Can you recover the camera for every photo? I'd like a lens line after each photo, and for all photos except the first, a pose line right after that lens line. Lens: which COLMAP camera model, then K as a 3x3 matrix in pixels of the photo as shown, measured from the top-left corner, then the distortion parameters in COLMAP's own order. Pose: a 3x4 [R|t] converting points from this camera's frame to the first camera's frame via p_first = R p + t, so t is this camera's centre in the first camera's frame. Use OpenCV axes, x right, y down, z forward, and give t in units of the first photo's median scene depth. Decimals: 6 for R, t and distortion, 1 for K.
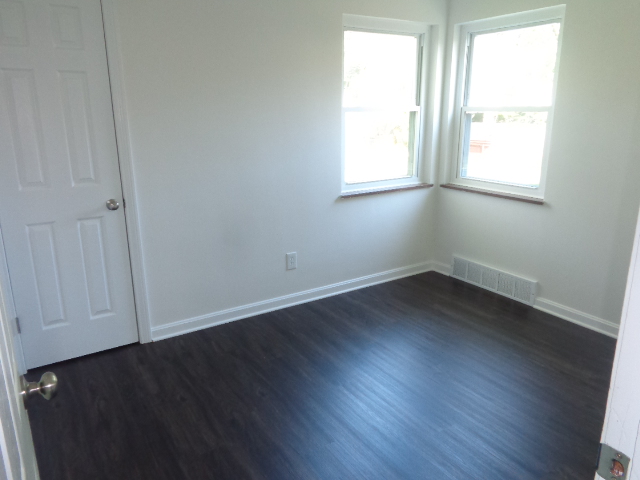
lens RADIAL K [[480.6, 0, 320.0], [0, 480.6, 240.0], [0, 0, 1]] dist [0.001766, 0.002149]
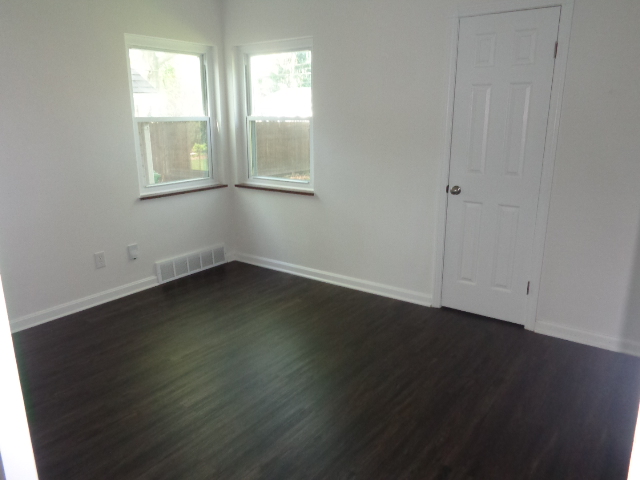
lens RADIAL K [[480.6, 0, 320.0], [0, 480.6, 240.0], [0, 0, 1]] dist [0.001766, 0.002149]
pose [[0.921890, -0.100380, 0.374223, -0.002297], [0.102621, 0.994622, 0.013989, 0.024786], [-0.373615, 0.025507, 0.927233, -0.161054]]
